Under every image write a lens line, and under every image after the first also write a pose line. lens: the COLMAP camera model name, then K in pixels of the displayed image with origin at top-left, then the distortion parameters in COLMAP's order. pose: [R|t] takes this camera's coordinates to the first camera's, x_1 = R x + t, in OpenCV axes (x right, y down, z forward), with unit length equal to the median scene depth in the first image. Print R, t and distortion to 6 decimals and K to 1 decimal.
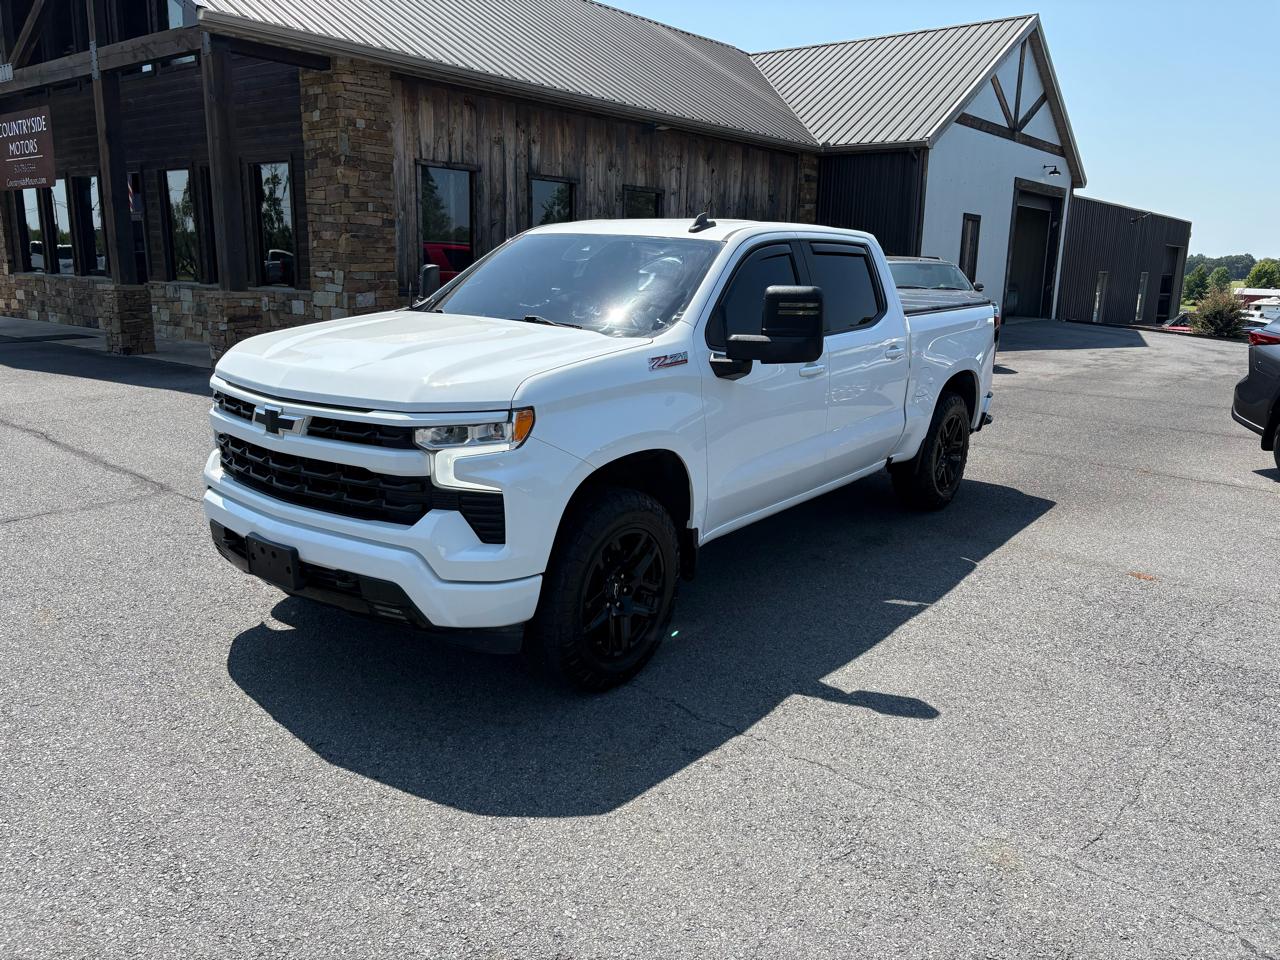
lens RADIAL K [[986.5, 0, 639.0], [0, 986.5, 479.1], [0, 0, 1]] dist [0.029164, -0.021029]
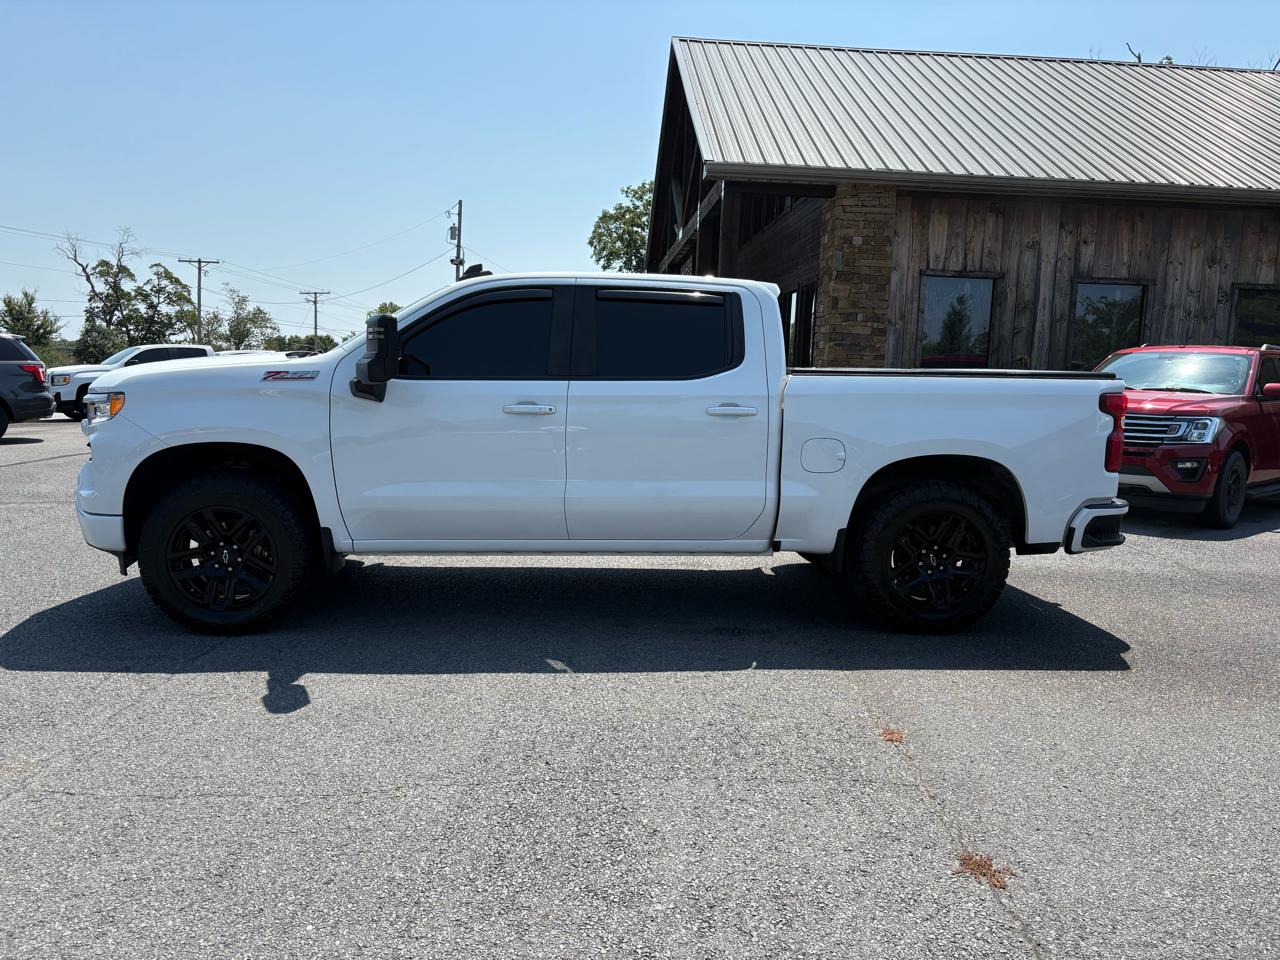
lens RADIAL K [[986.5, 0, 641.8], [0, 986.5, 492.0], [0, 0, 1]] dist [0.029164, -0.021029]
pose [[0.657322, 0.088250, -0.748425, 0.359822], [-0.183889, 0.981883, -0.045727, -0.001417], [0.730830, 0.167685, 0.661641, 0.157582]]
